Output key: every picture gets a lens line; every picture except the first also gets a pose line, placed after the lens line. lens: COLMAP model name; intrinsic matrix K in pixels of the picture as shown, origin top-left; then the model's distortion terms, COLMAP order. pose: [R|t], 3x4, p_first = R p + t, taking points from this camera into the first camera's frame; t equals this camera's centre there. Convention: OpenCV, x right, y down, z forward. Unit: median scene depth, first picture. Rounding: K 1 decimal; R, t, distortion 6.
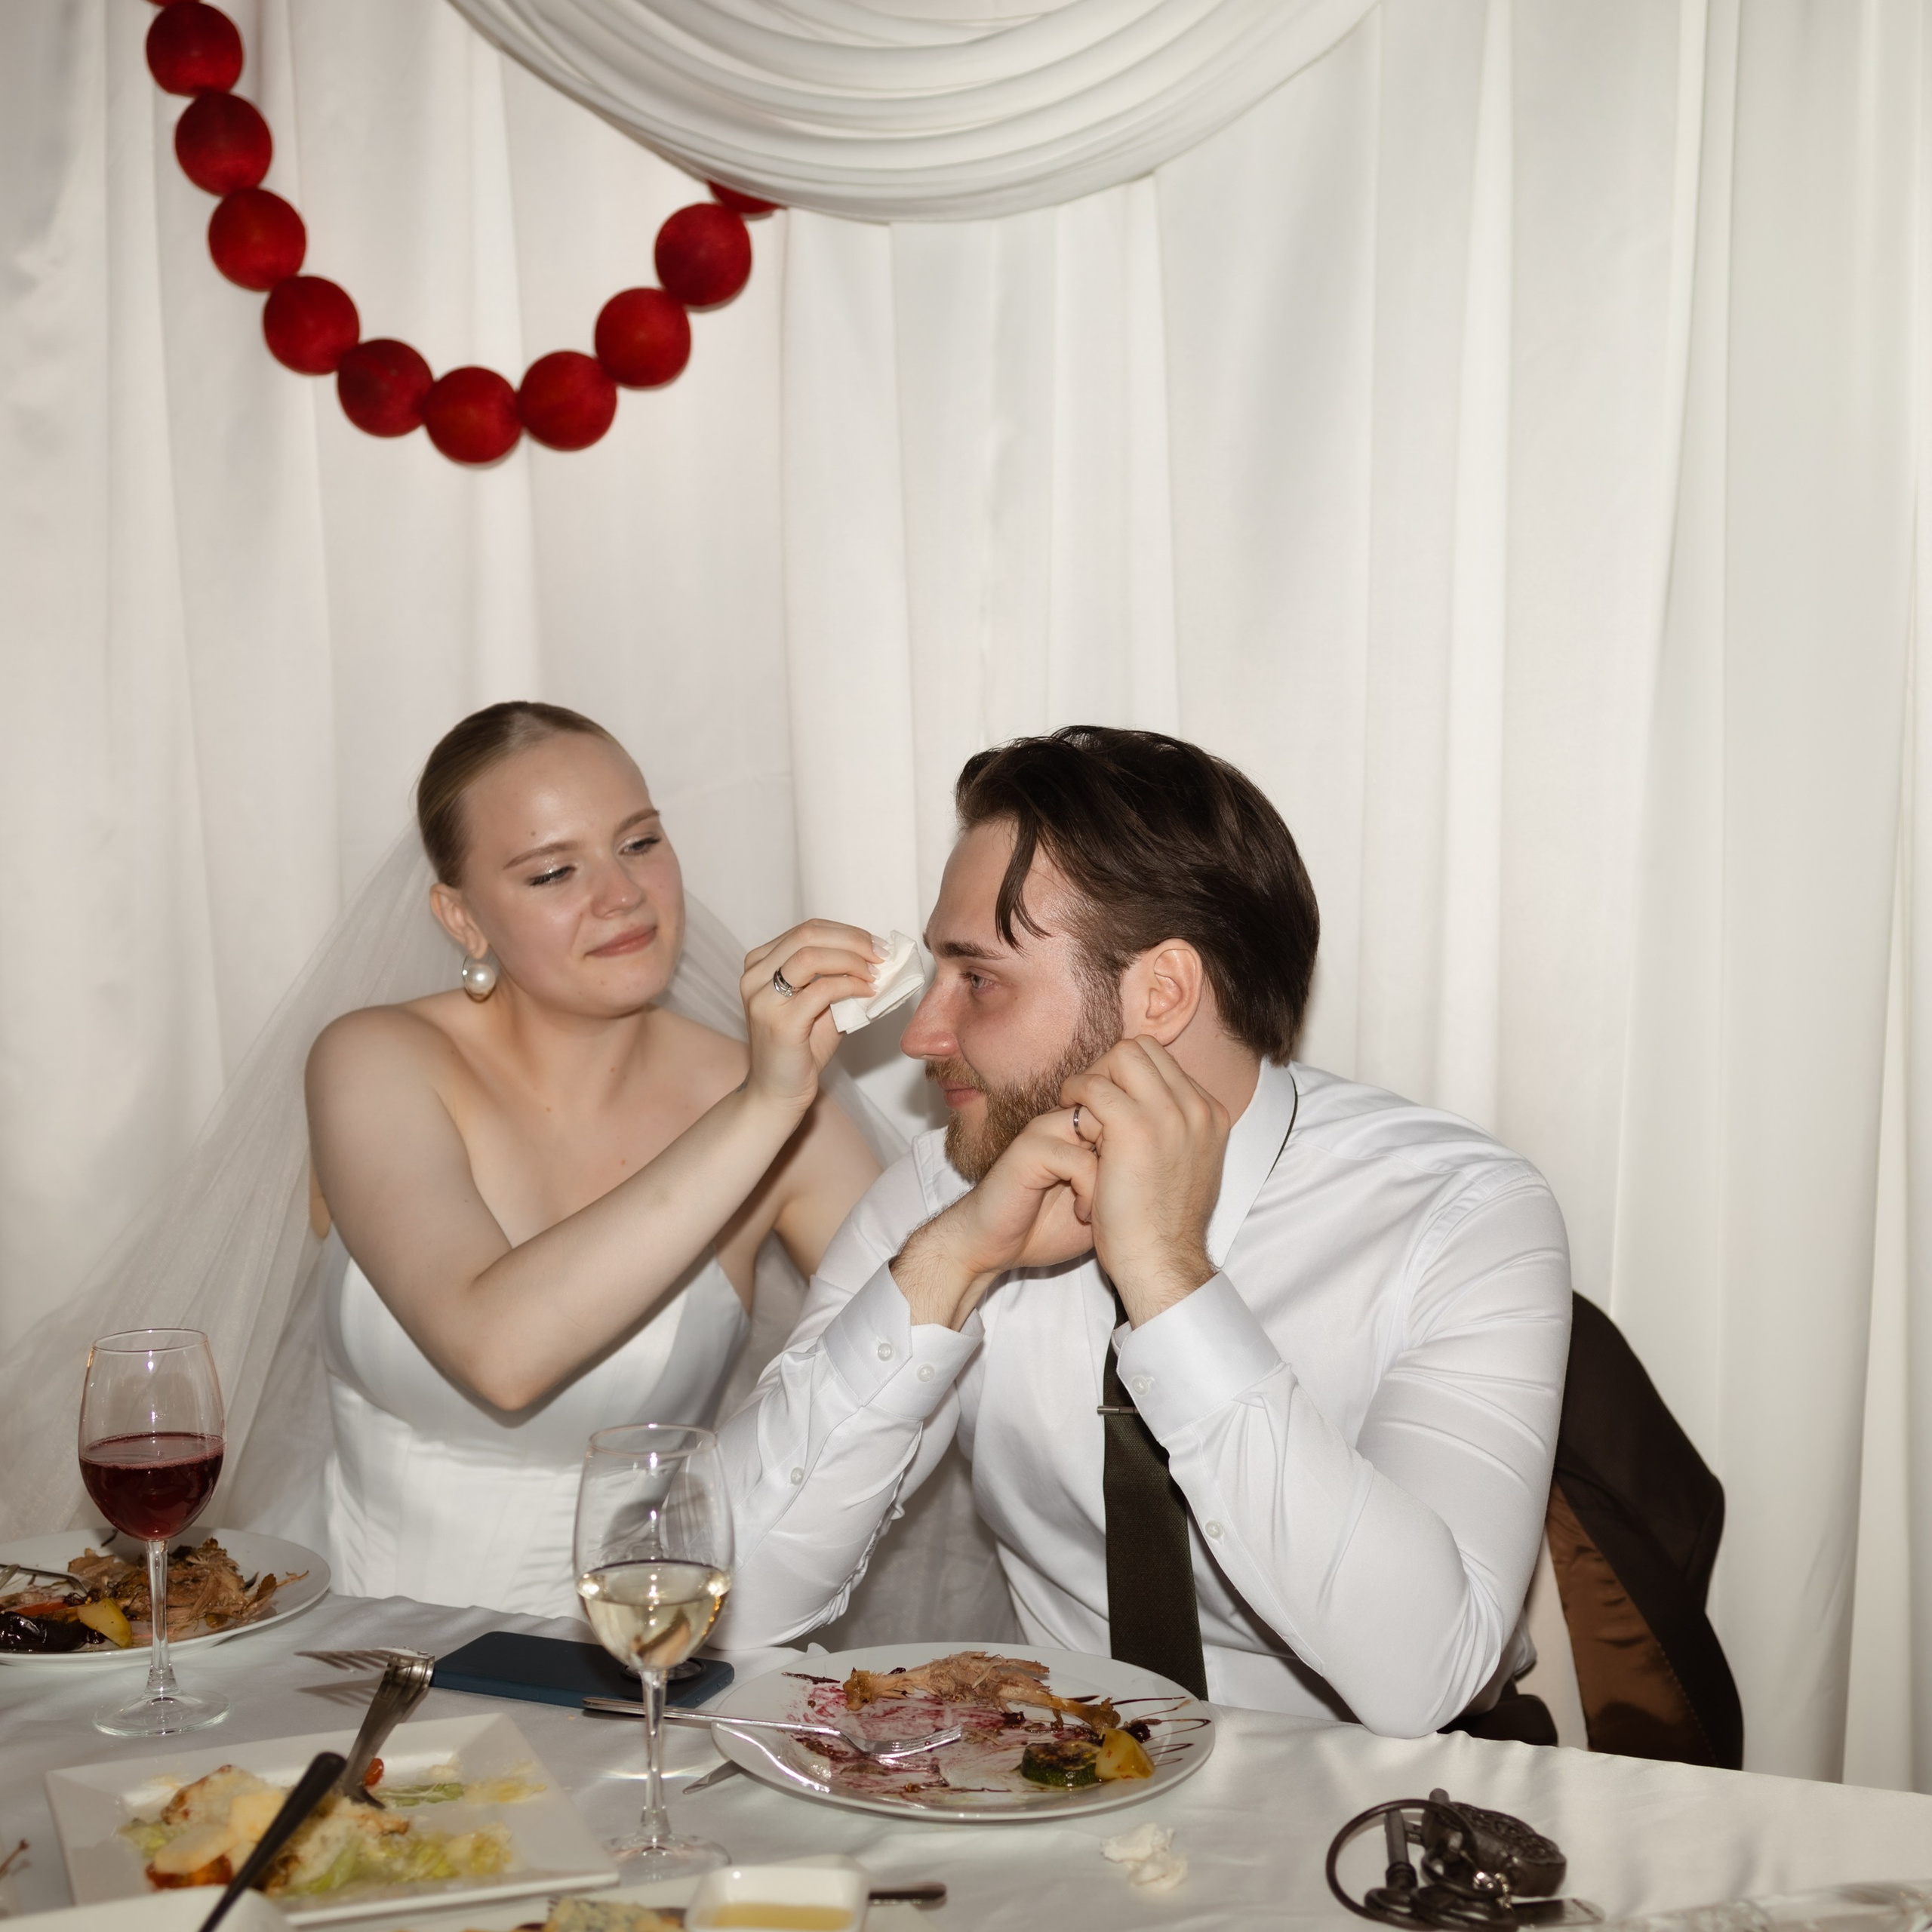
lens RADIAL K [[2942.6, 0, 966.0], [0, 2942.6, 966.0], [0, 0, 1]] dist [0.012244, 0.009316]
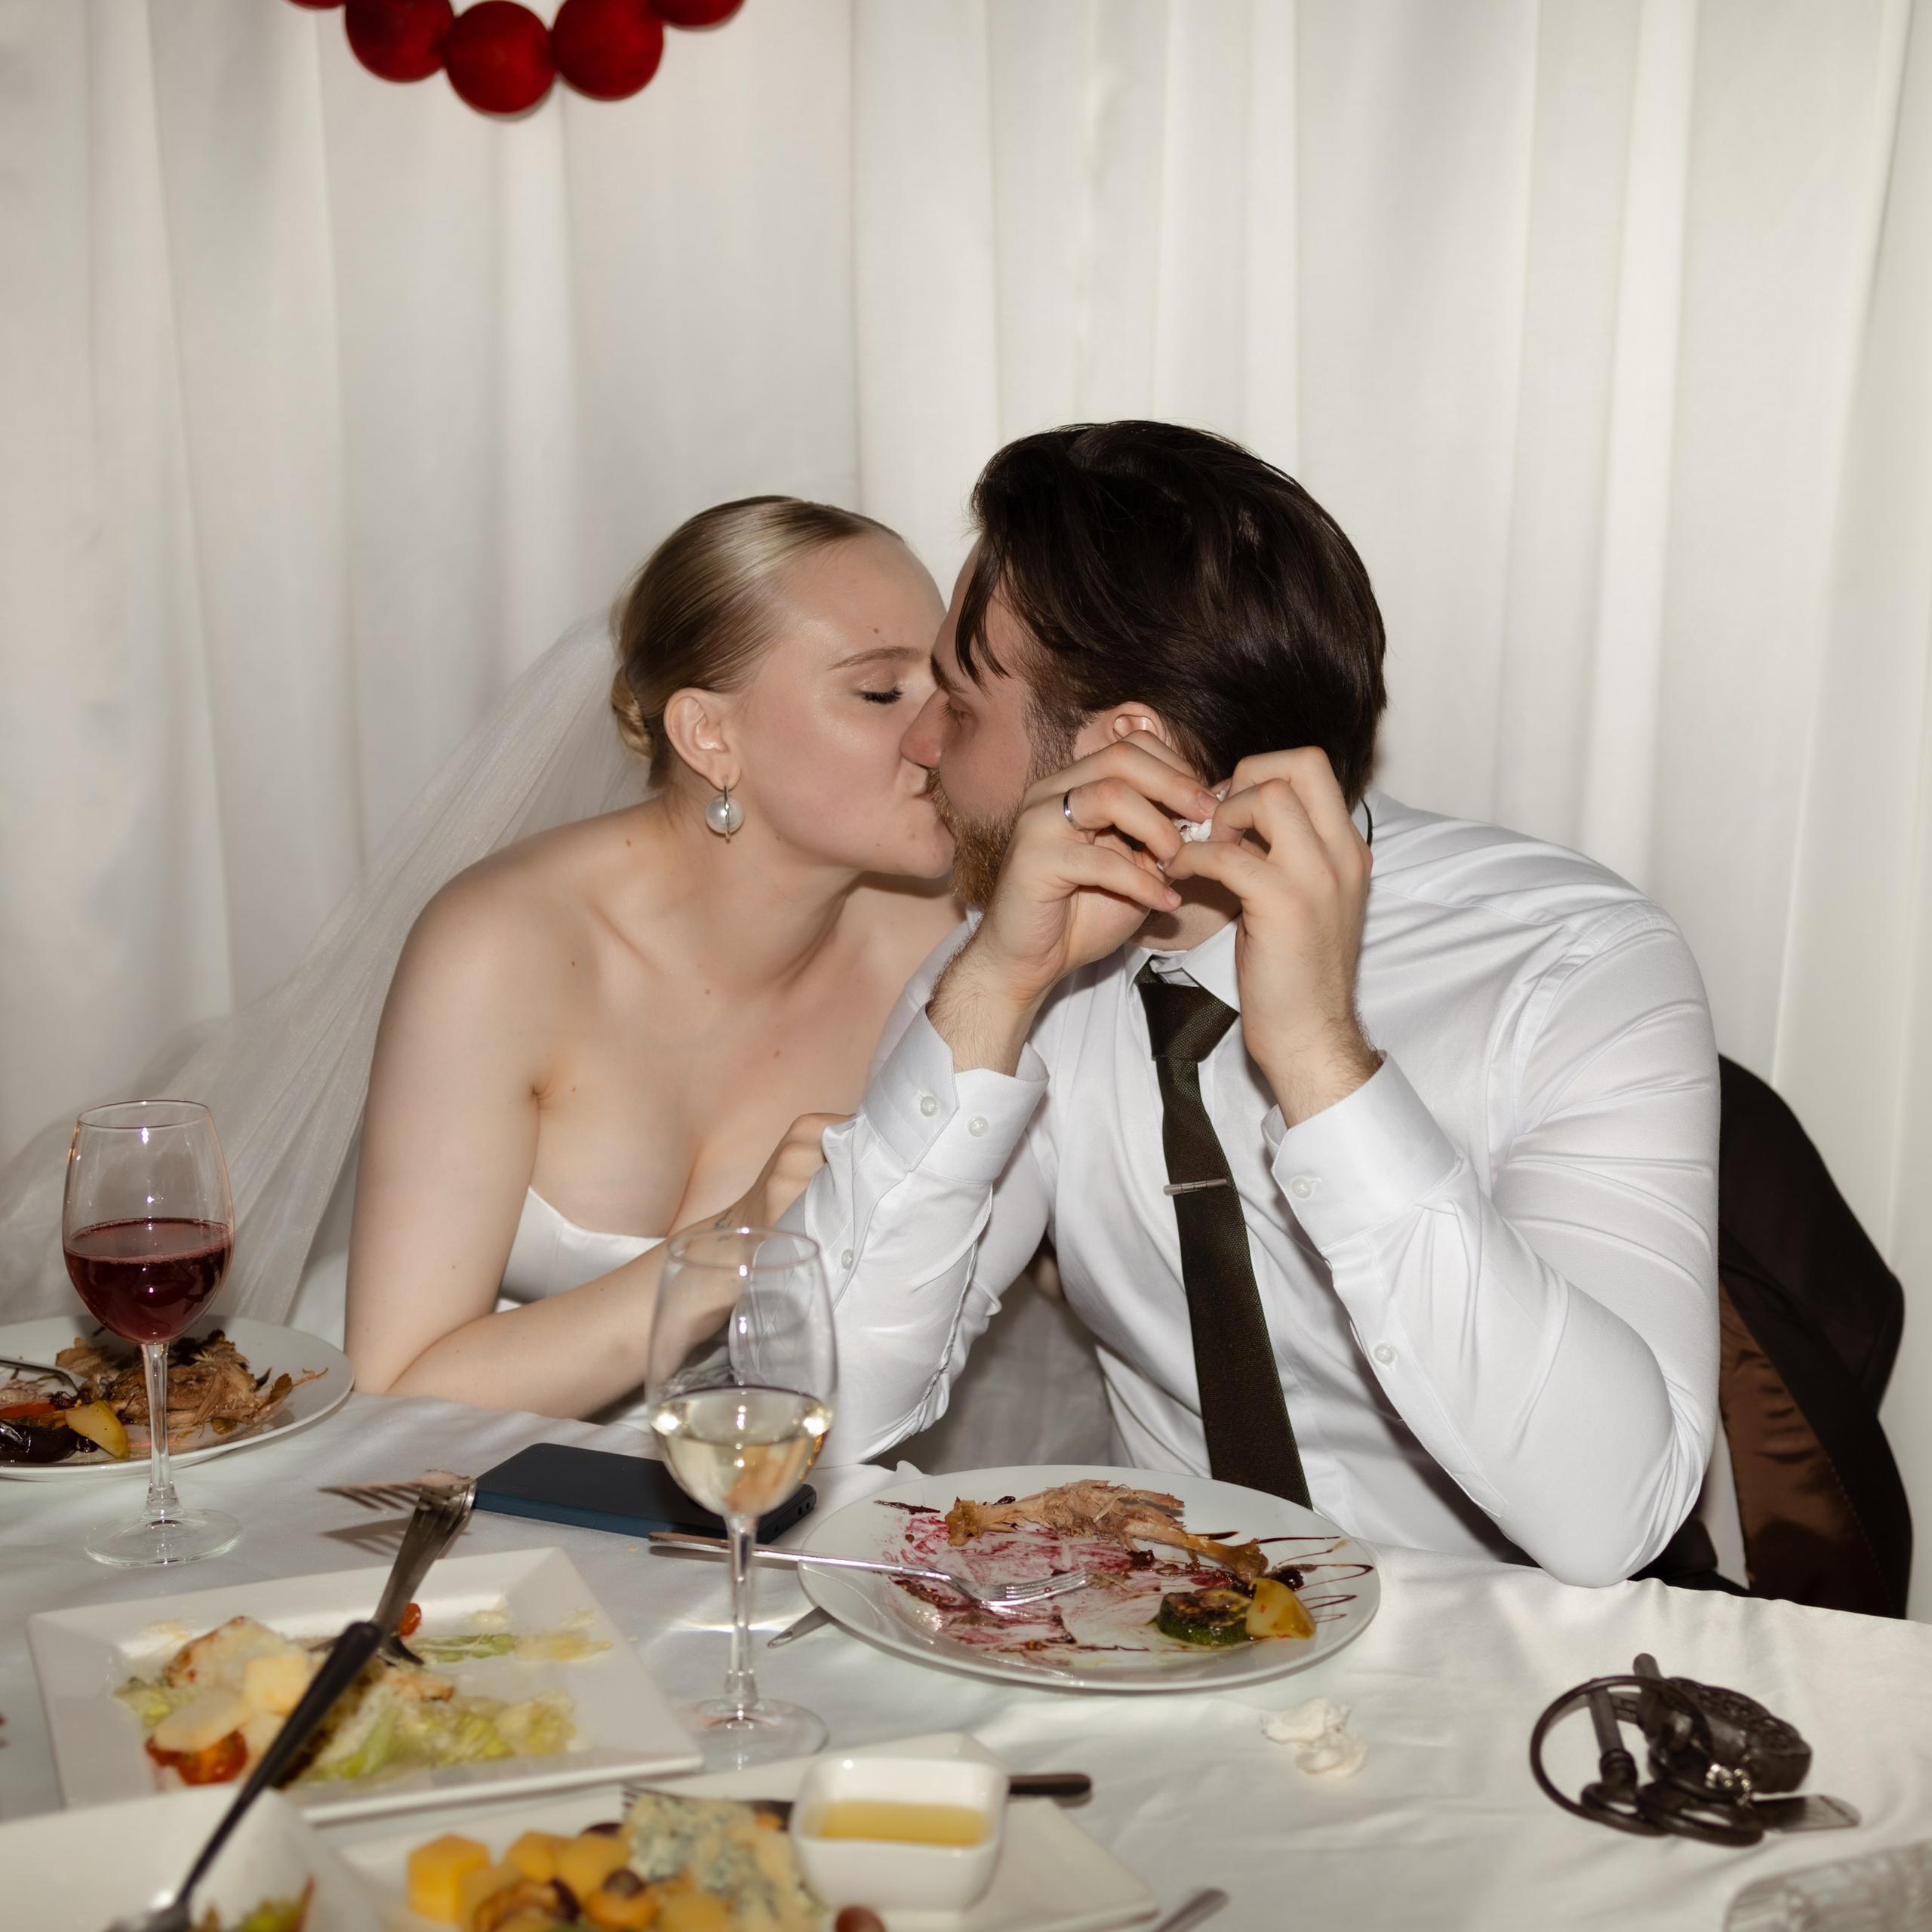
lens RADIAL K [[2866.7, 0, 966.0], [0, 2866.7, 966.0], [0, 0, 1]] dist [-0.001257, 0.057397]
pose [[0.999890, 0.012841, 0.007385, -0.044678], [-0.013468, 0.995636, 0.092346, 0.003410], [-0.006167, -0.092435, 0.995700, 0.172900]]
